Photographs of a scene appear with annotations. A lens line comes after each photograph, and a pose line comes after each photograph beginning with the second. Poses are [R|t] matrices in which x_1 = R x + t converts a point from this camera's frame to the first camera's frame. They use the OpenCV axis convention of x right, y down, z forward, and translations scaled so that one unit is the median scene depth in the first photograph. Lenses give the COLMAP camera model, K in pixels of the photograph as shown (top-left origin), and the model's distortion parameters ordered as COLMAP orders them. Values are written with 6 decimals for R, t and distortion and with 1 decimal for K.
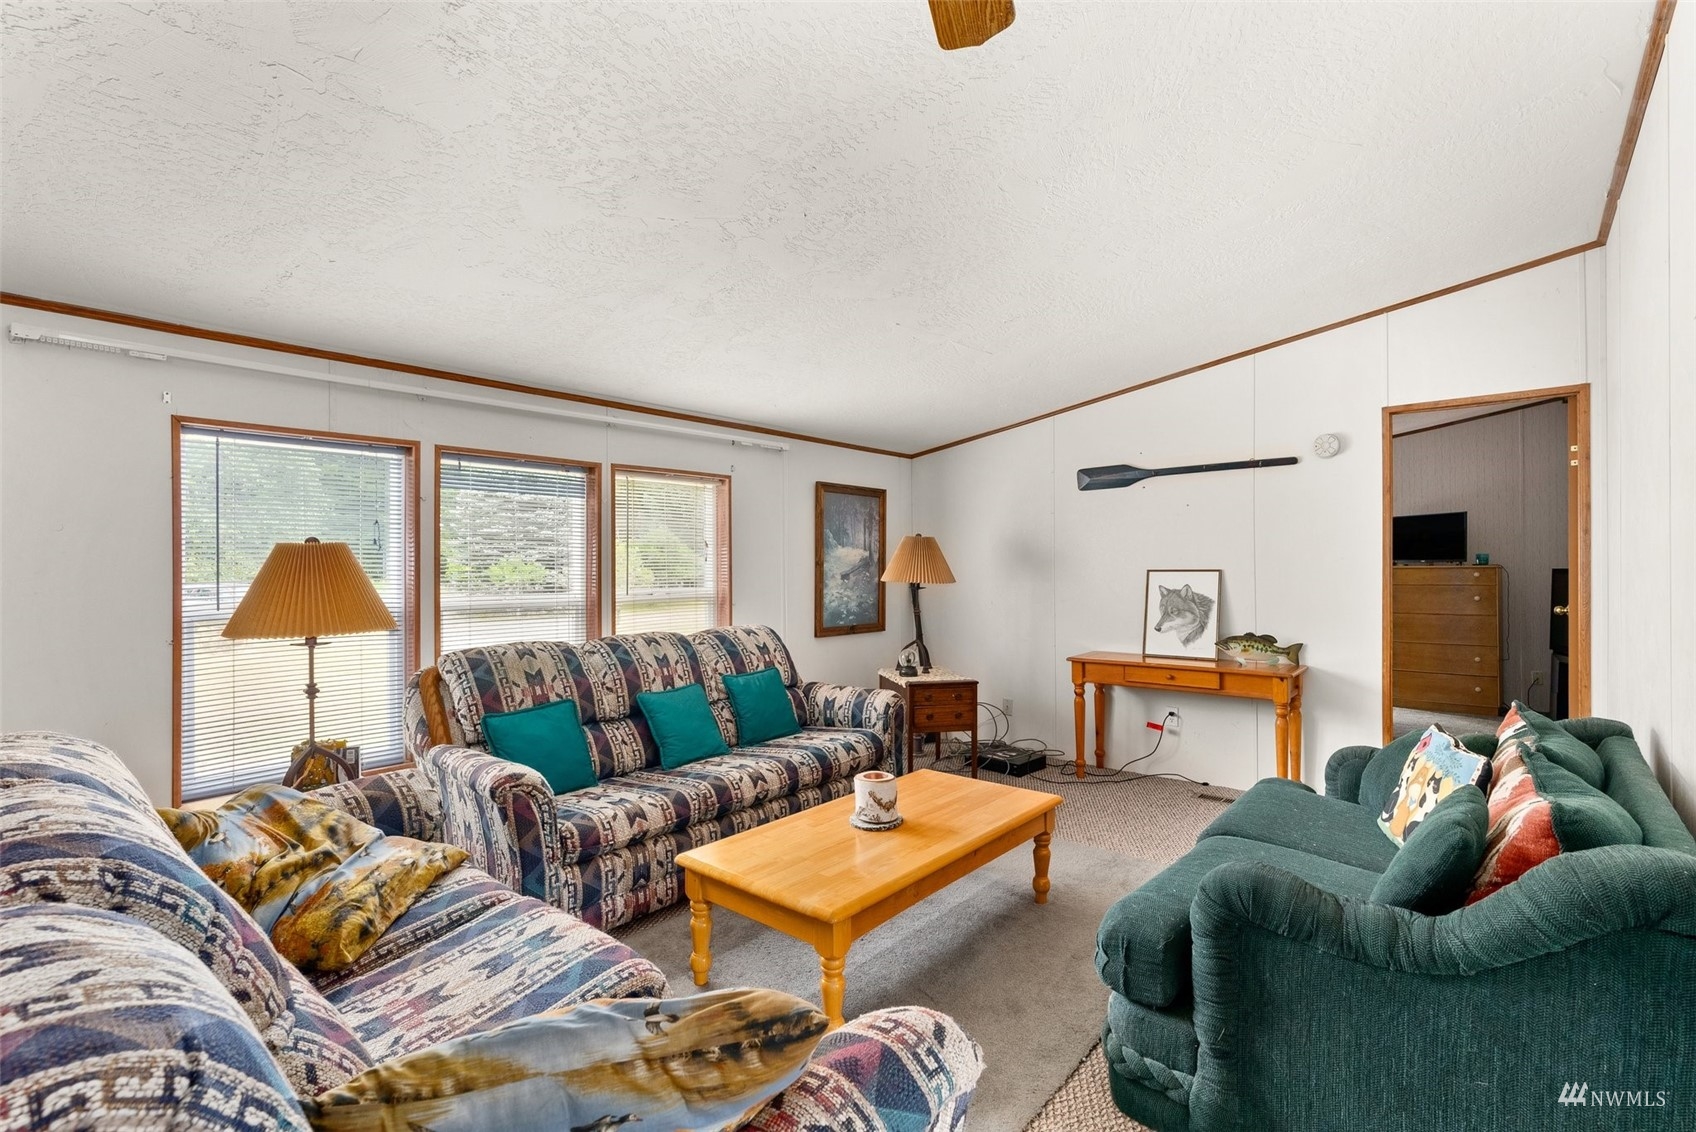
lens RADIAL K [[769.4, 0, 850.1], [0, 769.4, 567.0], [0, 0, 1]] dist [-0.004267, 0.002513]
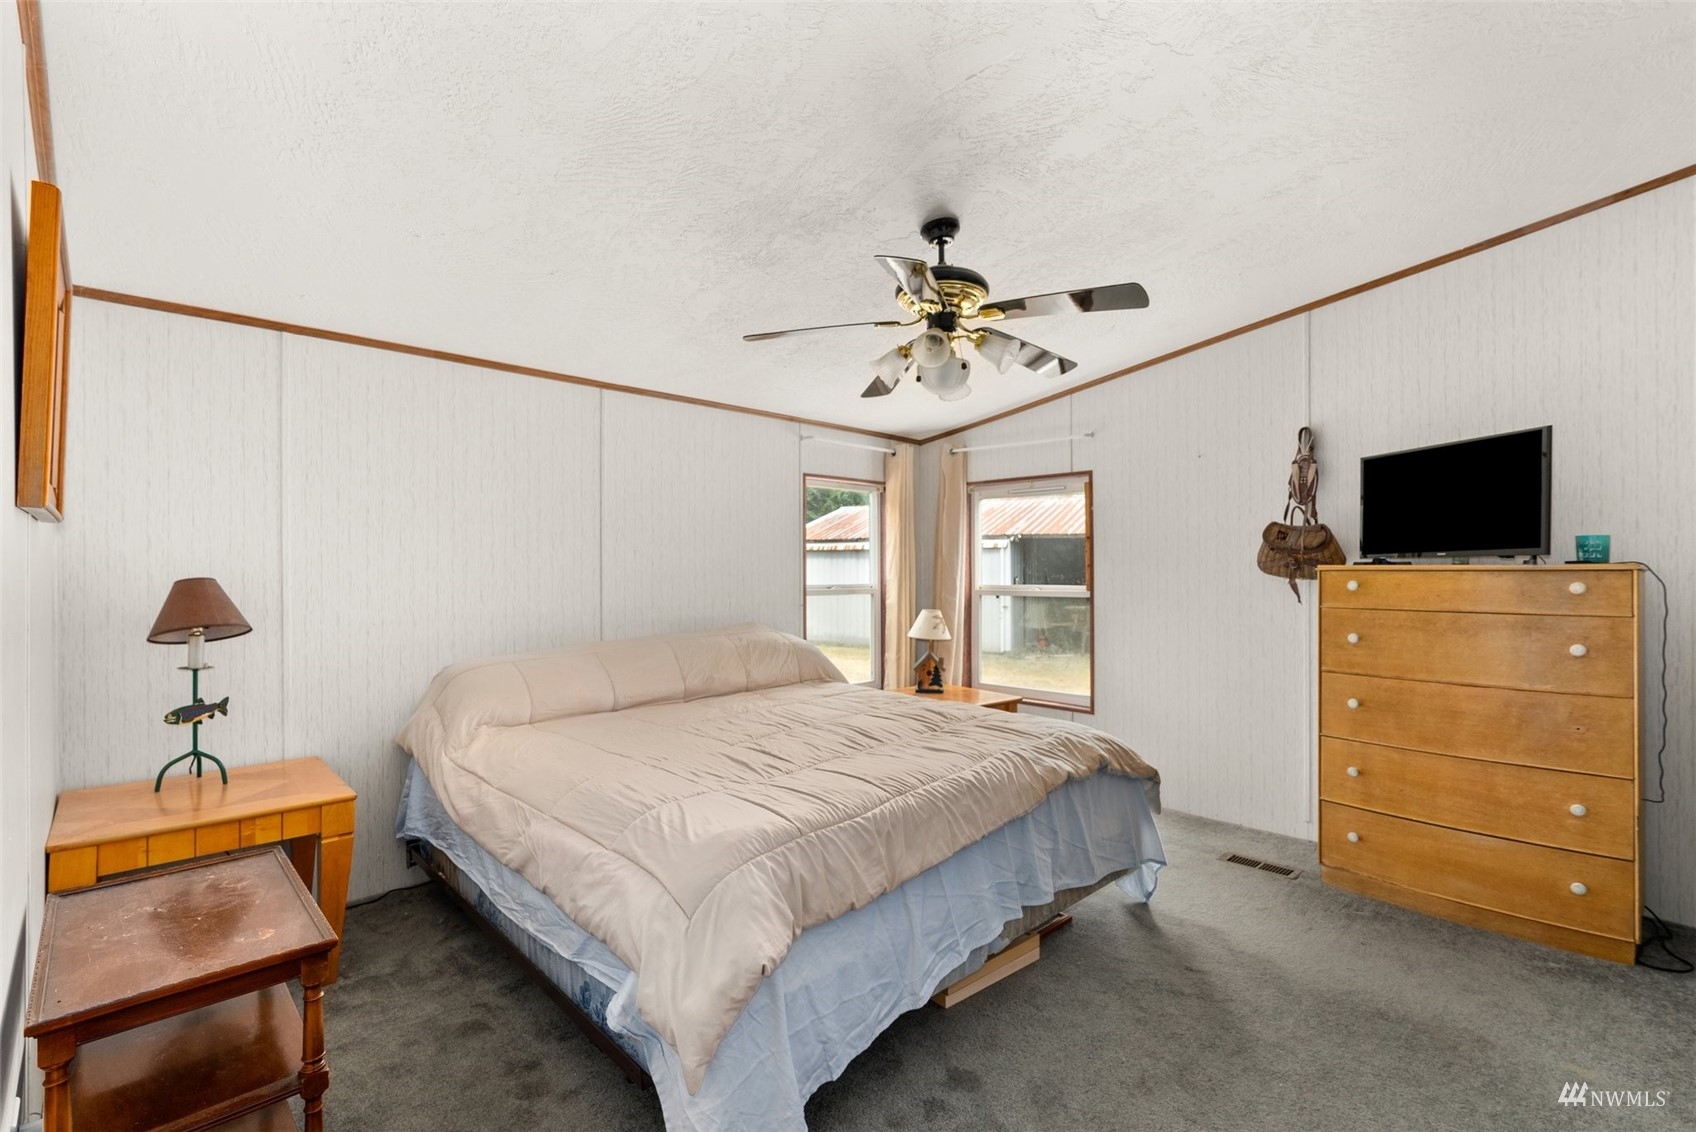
lens RADIAL K [[769.4, 0, 843.8], [0, 769.4, 561.1], [0, 0, 1]] dist [-0.004267, 0.002513]
pose [[0.994888, 0.007502, -0.100705, 0.485551], [-0.008075, 0.999953, -0.005284, 0.001270], [0.100661, 0.006070, 0.994902, 0.575342]]
